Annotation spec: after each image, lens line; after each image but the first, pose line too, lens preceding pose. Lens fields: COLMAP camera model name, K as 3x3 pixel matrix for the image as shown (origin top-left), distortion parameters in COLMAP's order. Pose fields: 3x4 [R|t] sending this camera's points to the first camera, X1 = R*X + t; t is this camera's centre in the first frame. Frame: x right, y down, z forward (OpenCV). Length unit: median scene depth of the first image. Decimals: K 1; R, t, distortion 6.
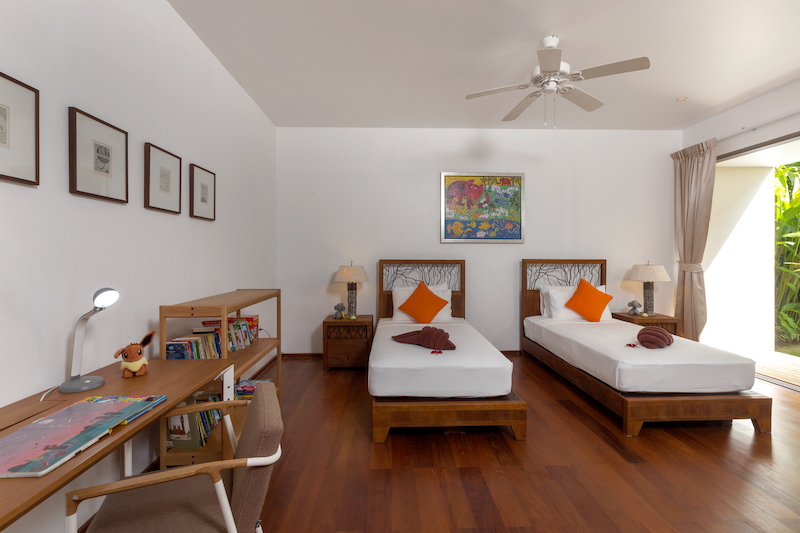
lens RADIAL K [[362.2, 0, 401.1], [0, 362.2, 261.2], [0, 0, 1]] dist [-0.001159, -0.000681]
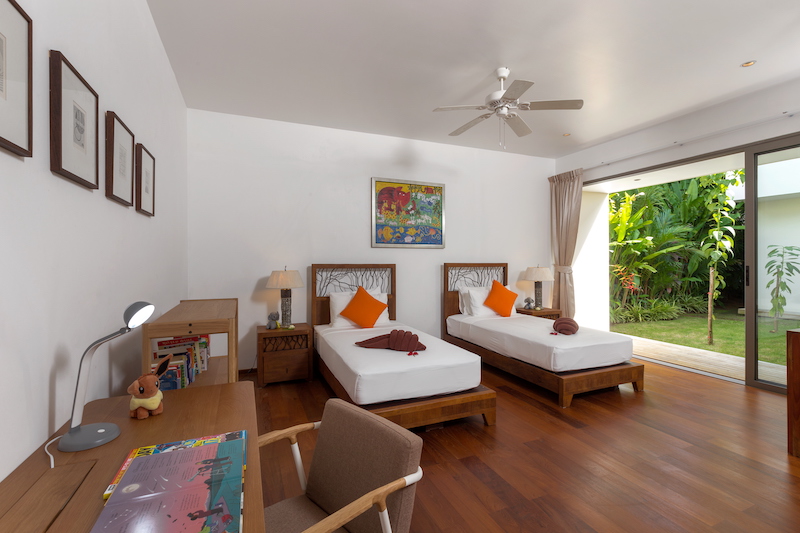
lens RADIAL K [[362.2, 0, 400.0], [0, 362.2, 263.3], [0, 0, 1]] dist [-0.001159, -0.000681]
pose [[0.934223, -0.004012, 0.356667, -0.215473], [0.006440, 0.999963, -0.005619, 0.000594], [-0.356631, 0.007547, 0.934215, 0.038026]]
